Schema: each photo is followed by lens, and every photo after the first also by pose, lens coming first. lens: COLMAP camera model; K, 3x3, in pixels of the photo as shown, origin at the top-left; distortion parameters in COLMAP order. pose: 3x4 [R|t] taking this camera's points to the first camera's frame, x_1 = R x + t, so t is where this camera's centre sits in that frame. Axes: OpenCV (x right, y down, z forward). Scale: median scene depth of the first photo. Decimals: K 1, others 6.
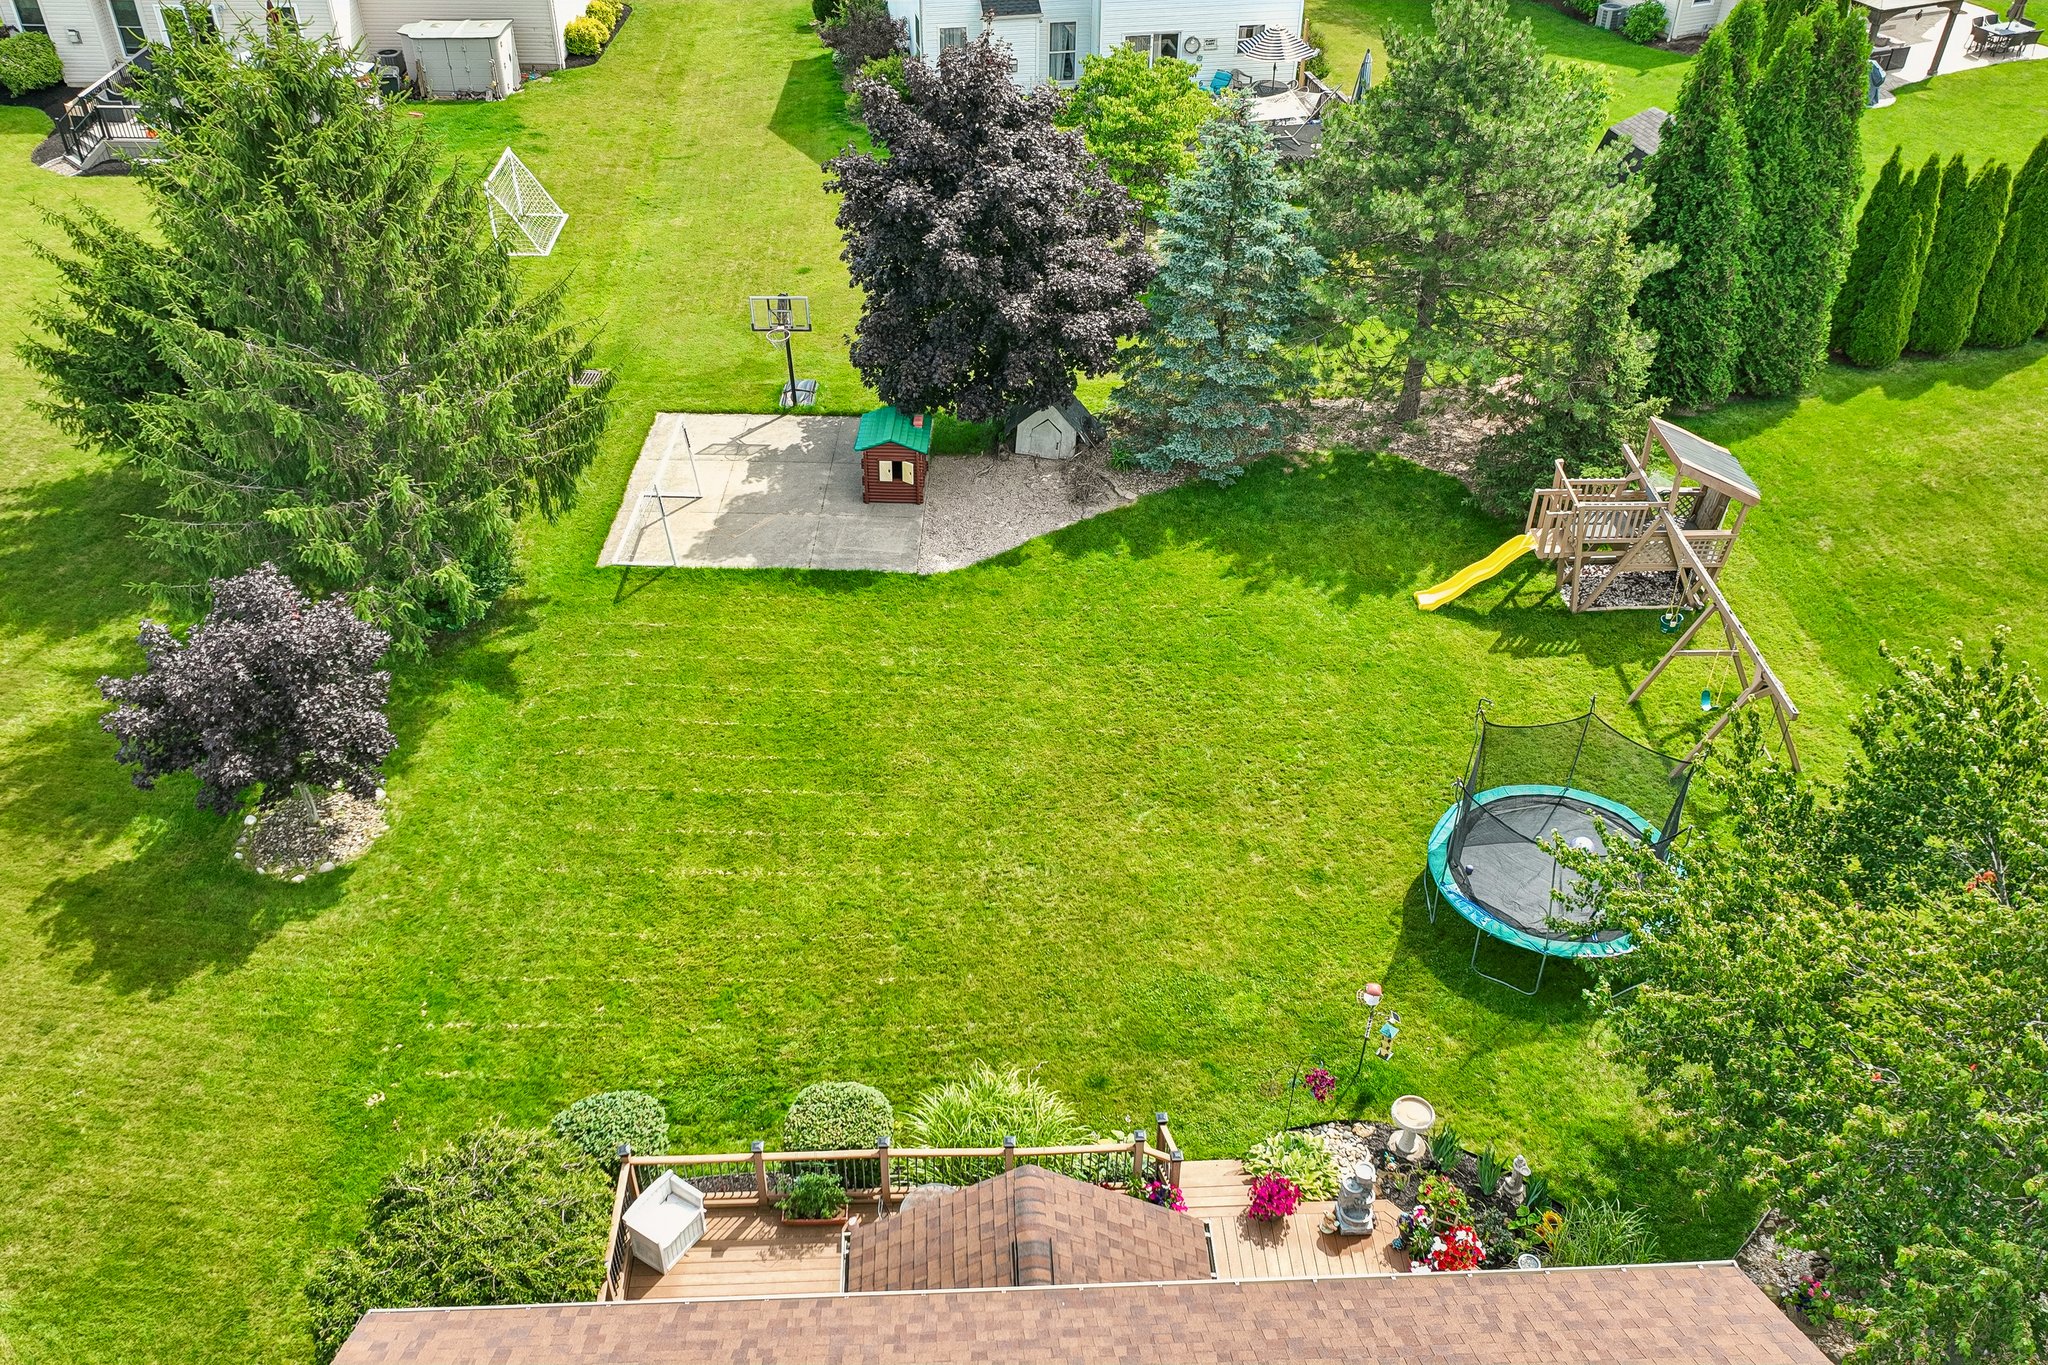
lens RADIAL K [[1656.9, 0, 1024.3], [0, 1656.9, 616.5], [0, 0, 1]] dist [-0.004800, 0.003470]
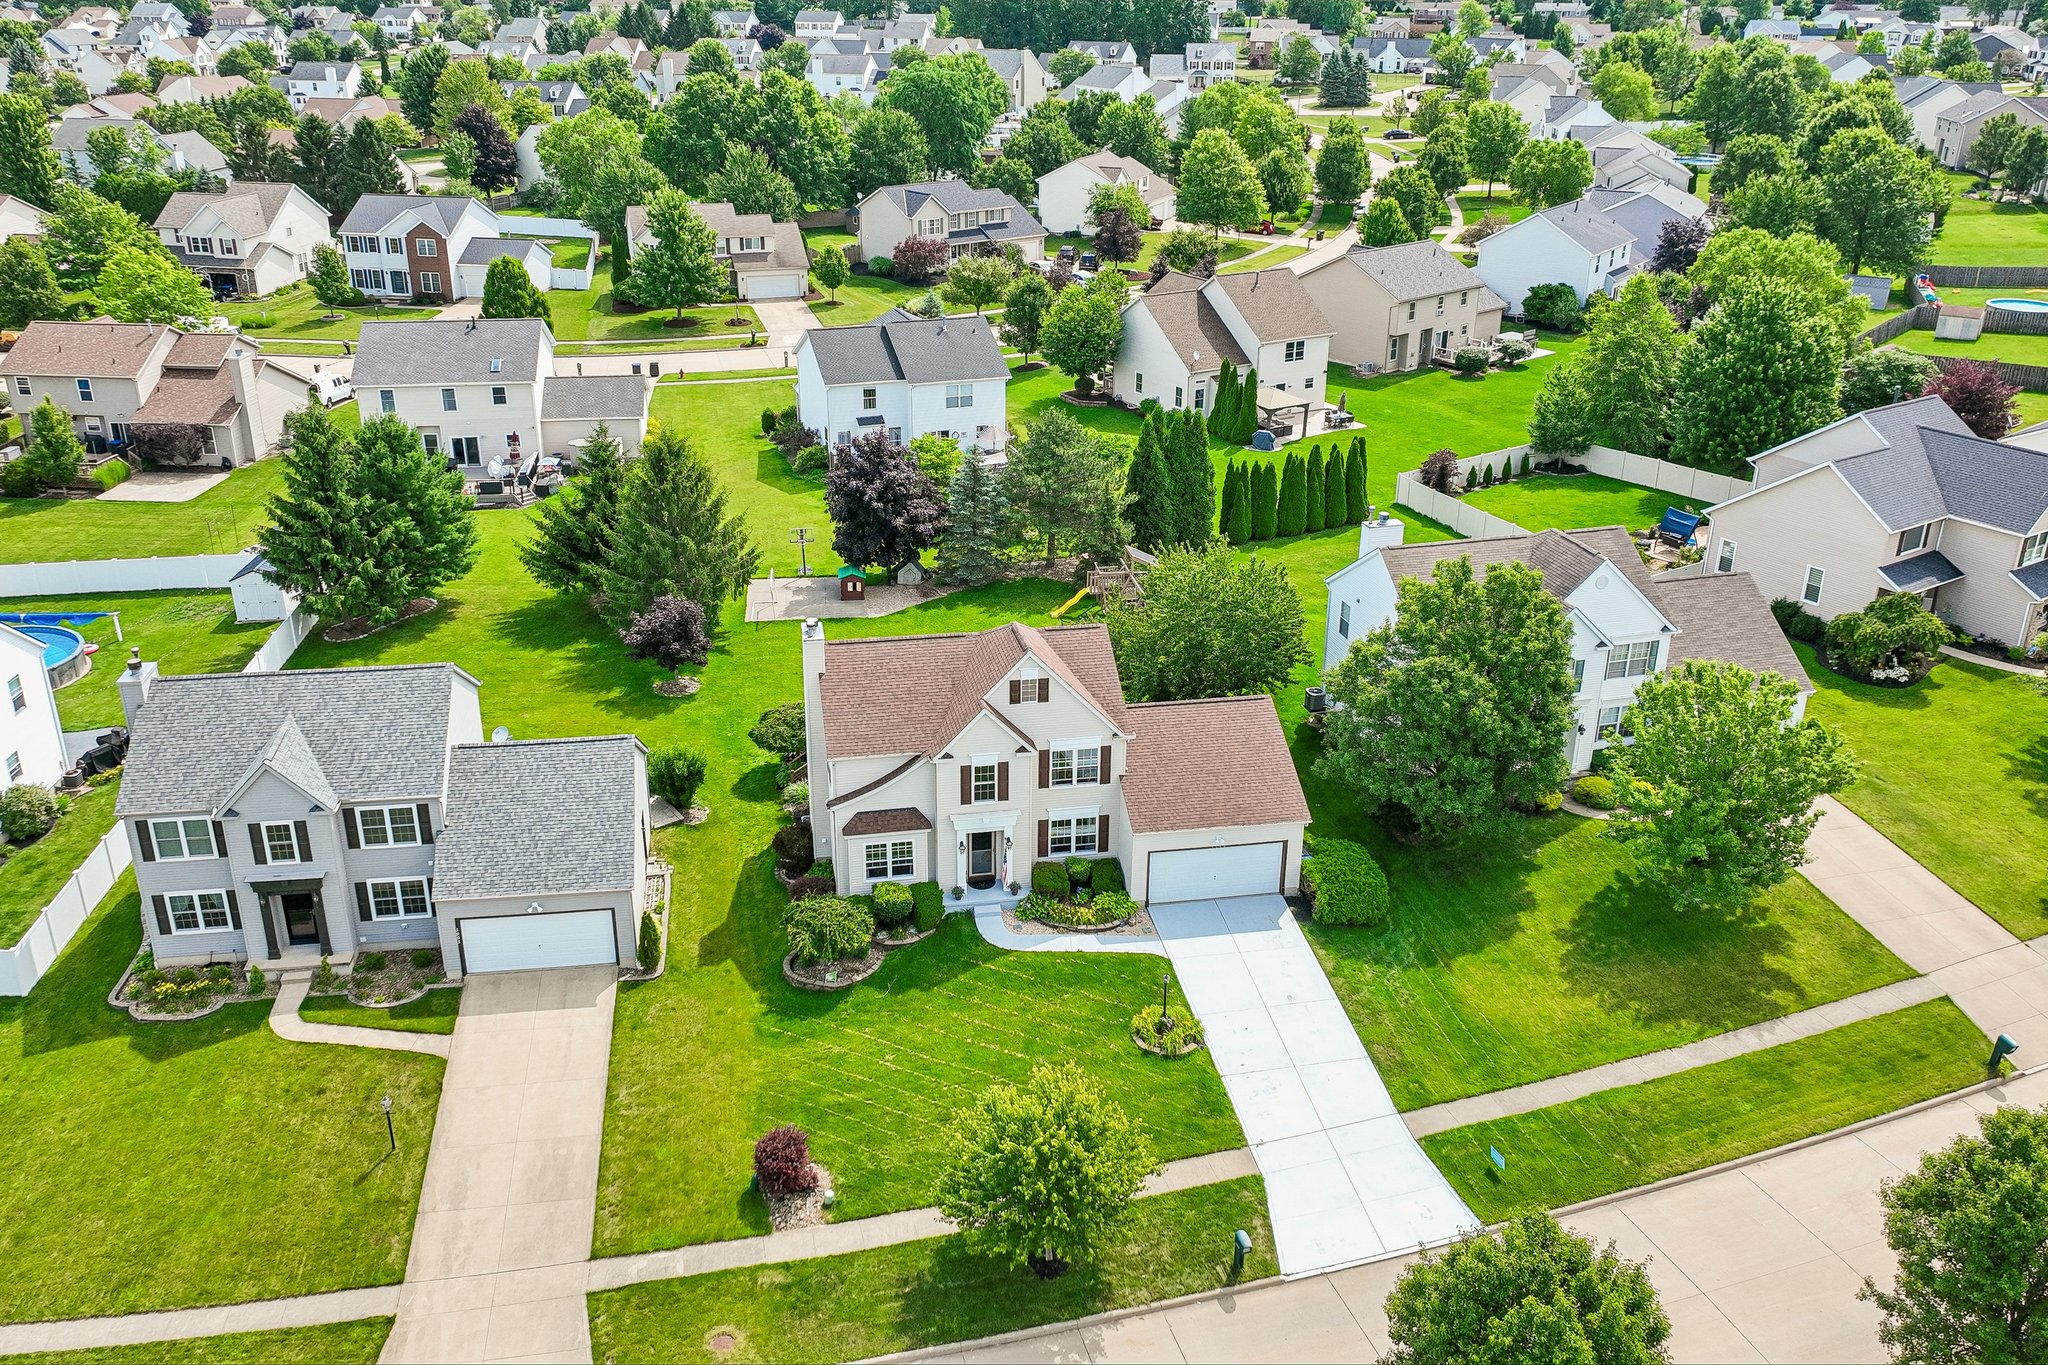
lens RADIAL K [[1656.9, 0, 1024.3], [0, 1656.9, 616.5], [0, 0, 1]] dist [-0.004800, 0.003470]
pose [[0.989919, -0.050356, 0.132382, -0.160153], [0.080806, 0.968418, -0.235876, 0.596848], [-0.116323, 0.244195, 0.962724, -1.538645]]
